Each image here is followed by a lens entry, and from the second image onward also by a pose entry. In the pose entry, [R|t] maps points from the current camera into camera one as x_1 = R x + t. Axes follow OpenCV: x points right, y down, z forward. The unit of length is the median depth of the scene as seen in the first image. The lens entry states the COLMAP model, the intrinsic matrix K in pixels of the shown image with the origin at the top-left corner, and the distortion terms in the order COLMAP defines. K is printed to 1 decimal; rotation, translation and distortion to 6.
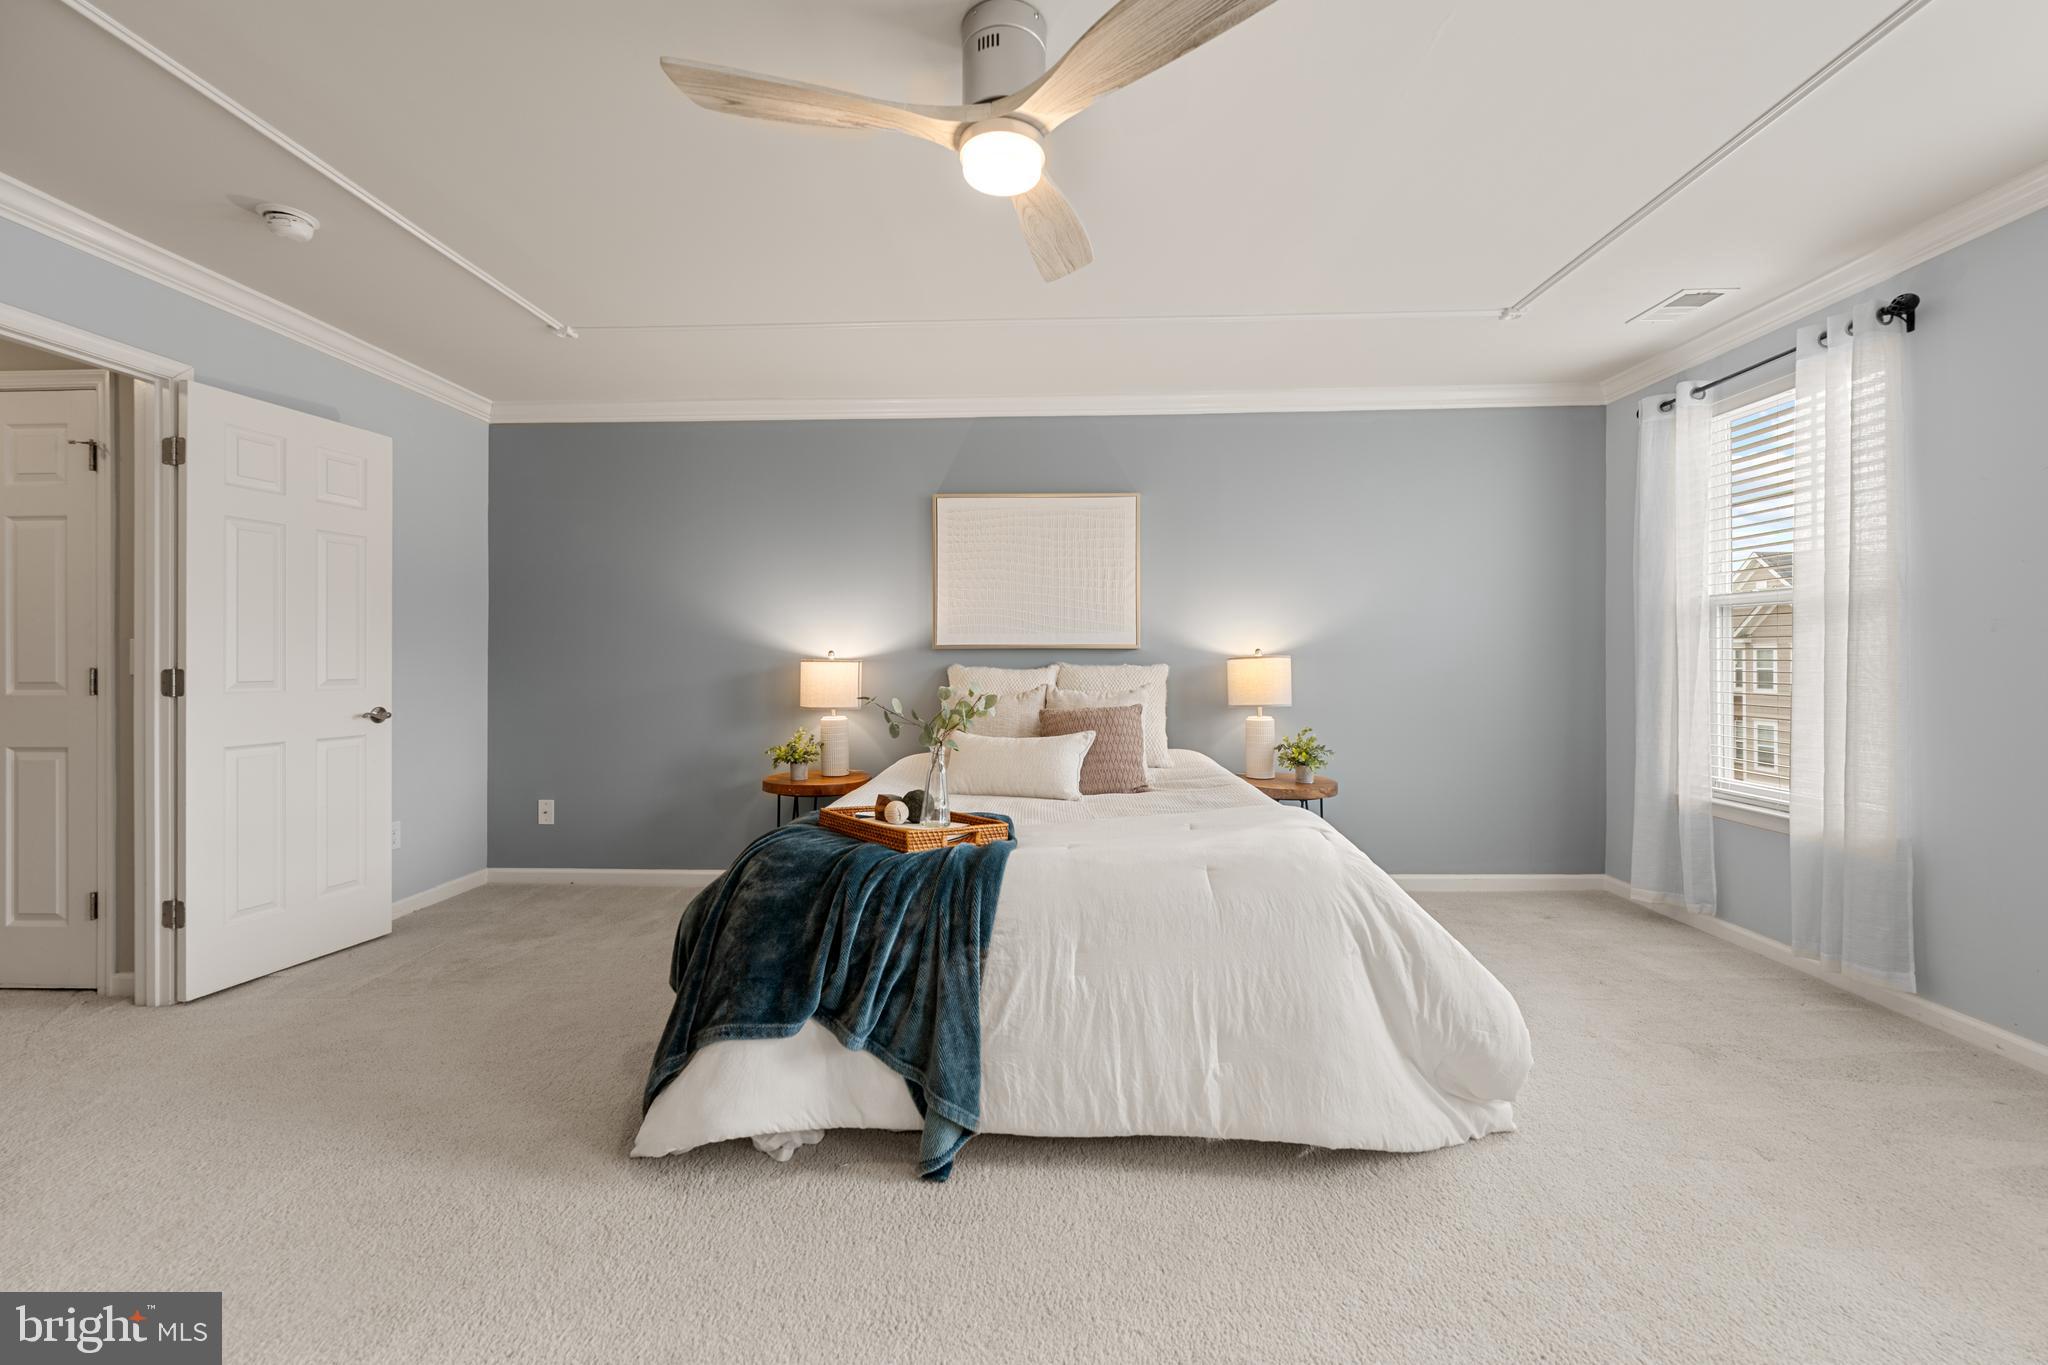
lens RADIAL K [[816.5, 0, 1023.6], [0, 816.5, 661.7], [0, 0, 1]] dist [-0.001241, 0.000503]
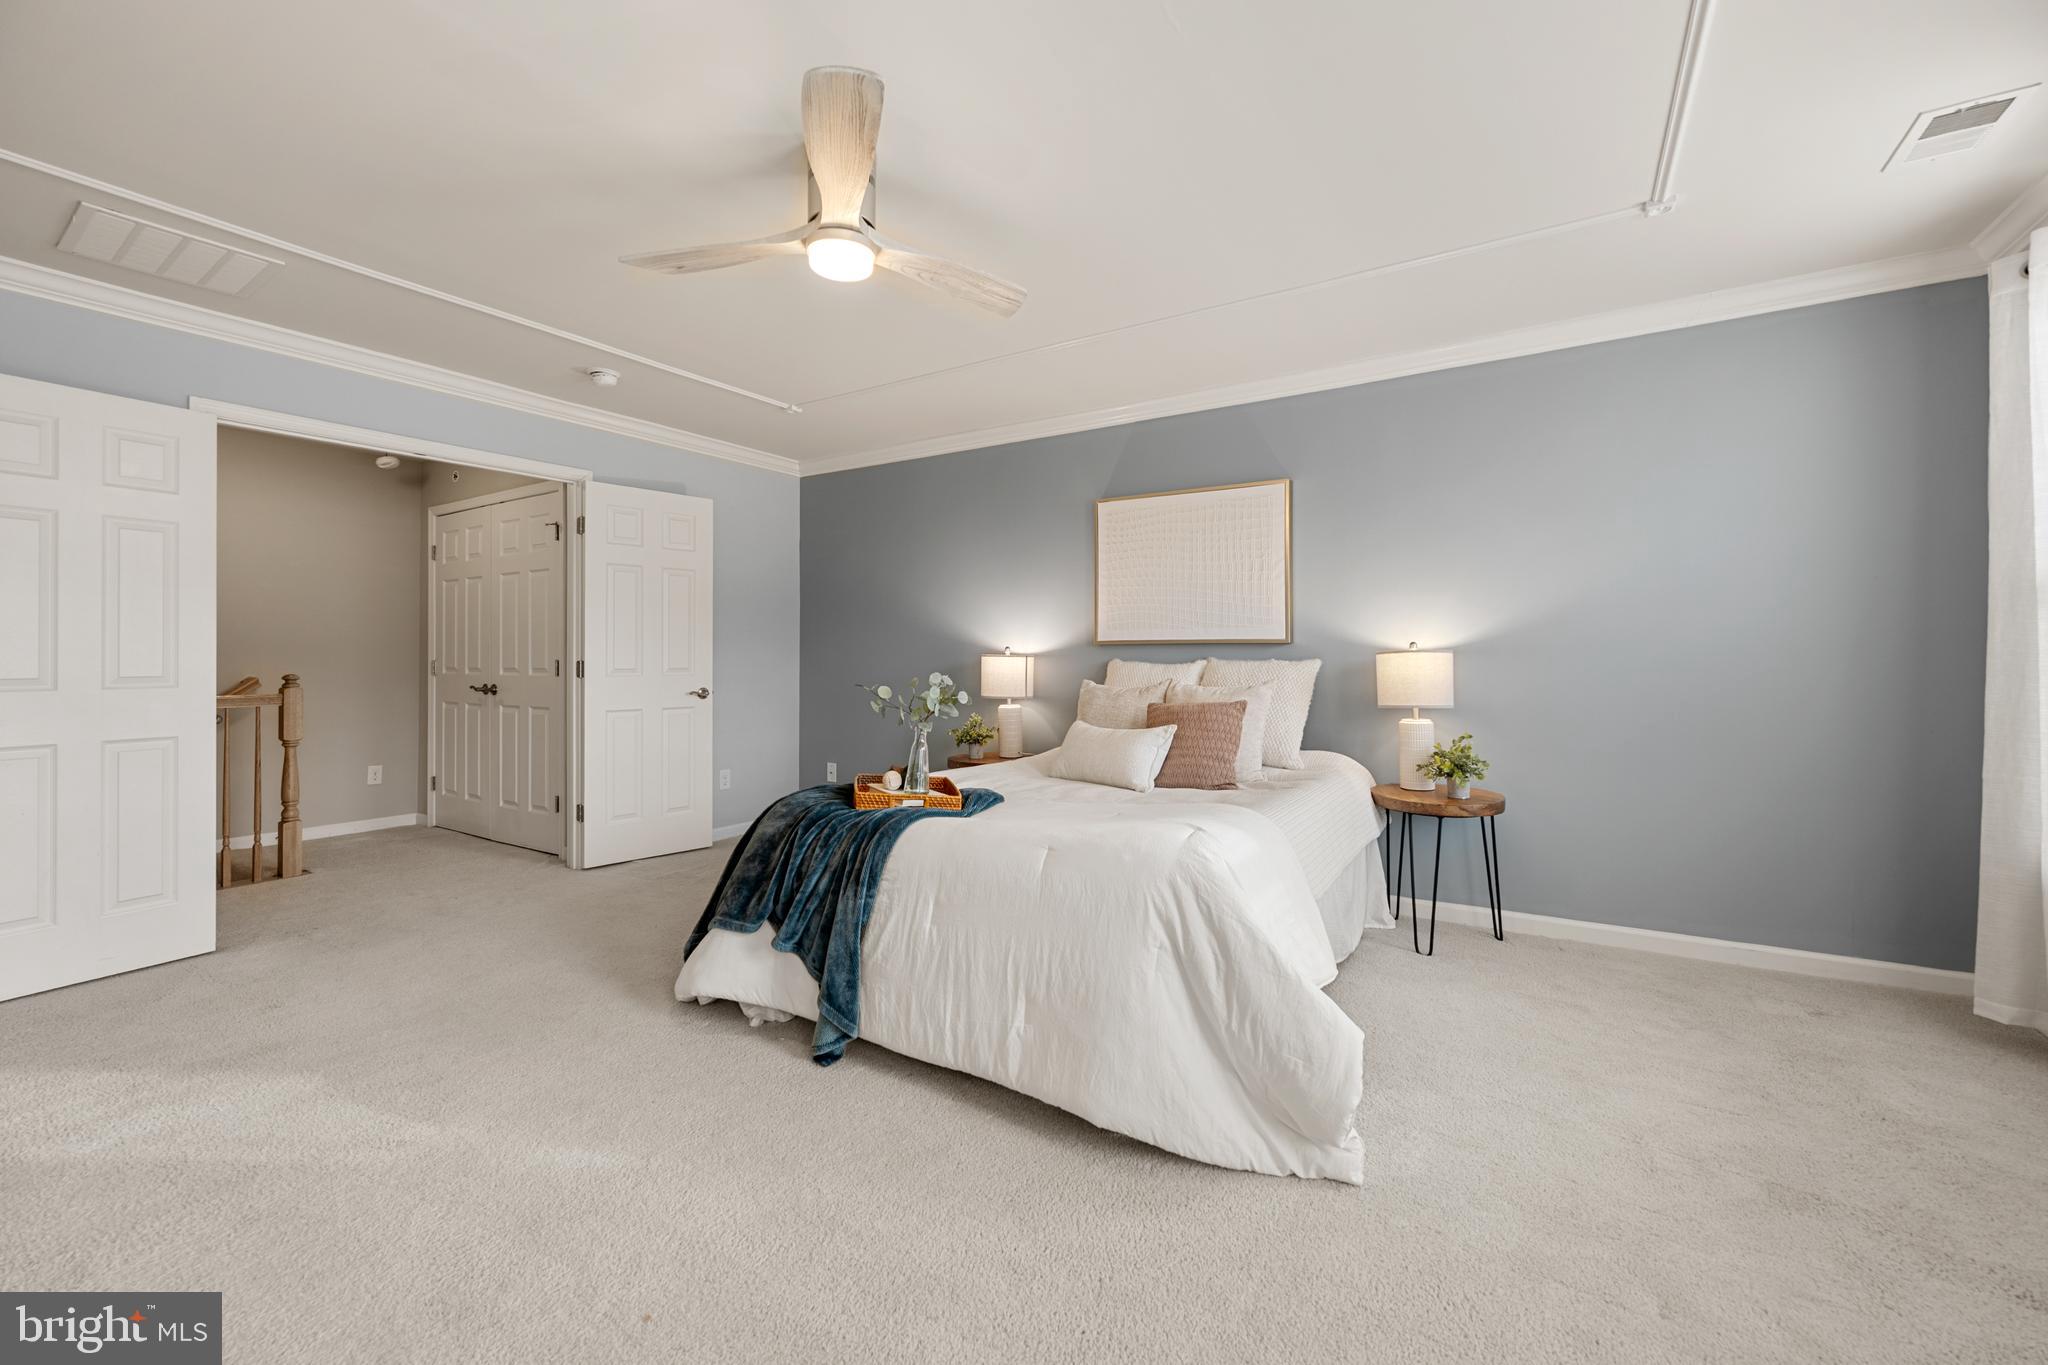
lens RADIAL K [[816.5, 0, 1018.1], [0, 816.5, 654.9], [0, 0, 1]] dist [-0.001241, 0.000503]
pose [[0.867315, -0.000540, -0.497760, 0.434062], [-0.000905, 0.999996, -0.002662, 0.000746], [0.497759, 0.002759, 0.867311, 0.027020]]
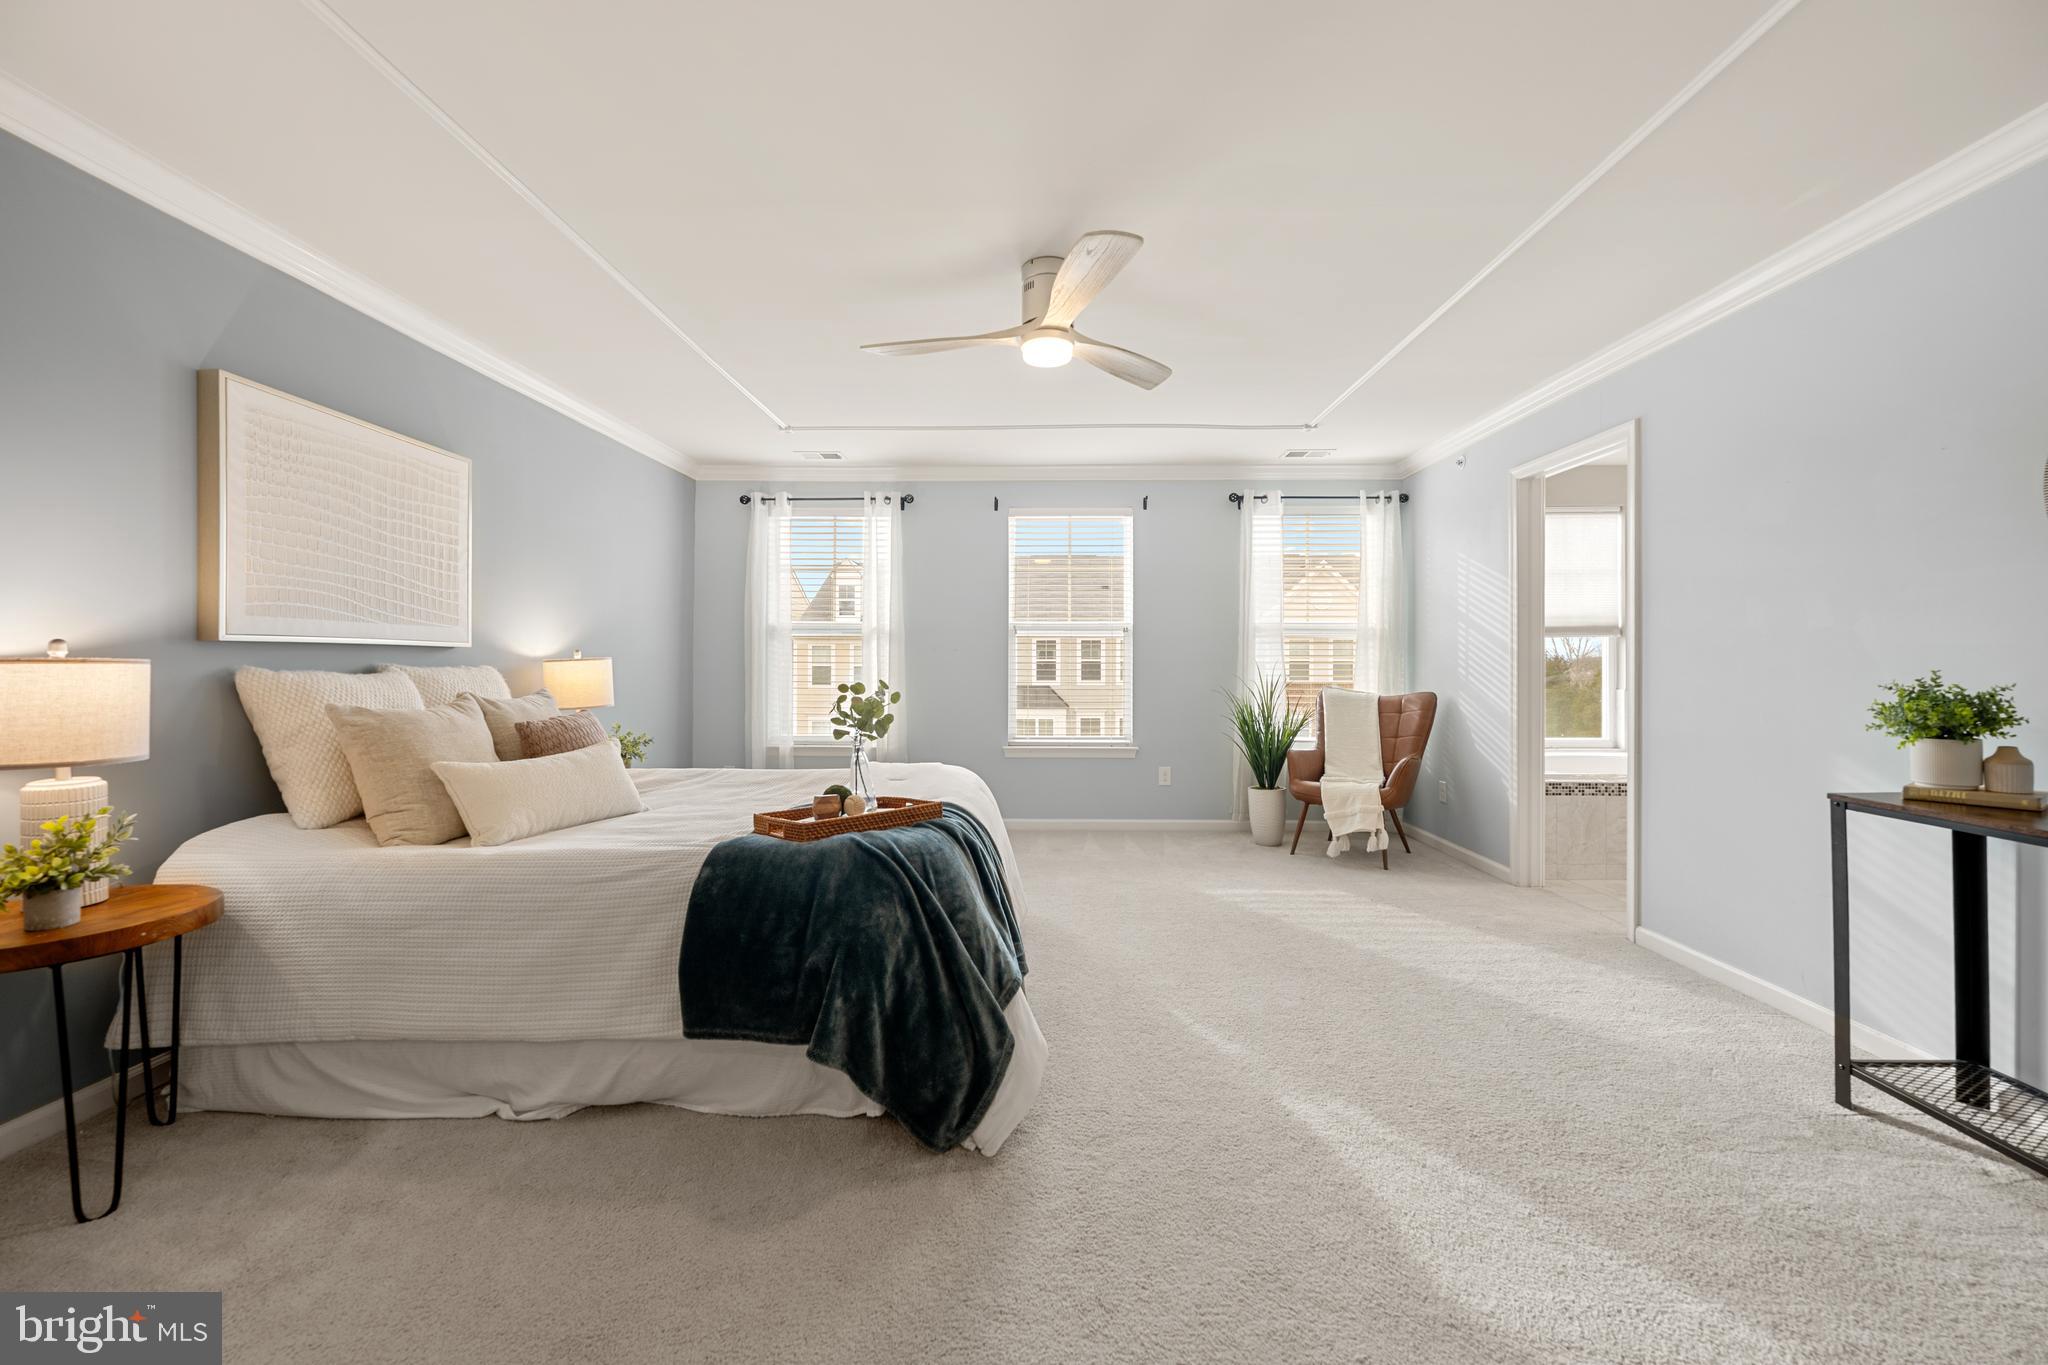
lens RADIAL K [[816.5, 0, 1002.7], [0, 816.5, 664.3], [0, 0, 1]] dist [-0.001241, 0.000503]
pose [[0.017059, -0.000570, 0.999854, -0.847076], [0.004671, 0.999989, 0.000490, 0.003321], [-0.999844, 0.004662, 0.017061, 0.560639]]
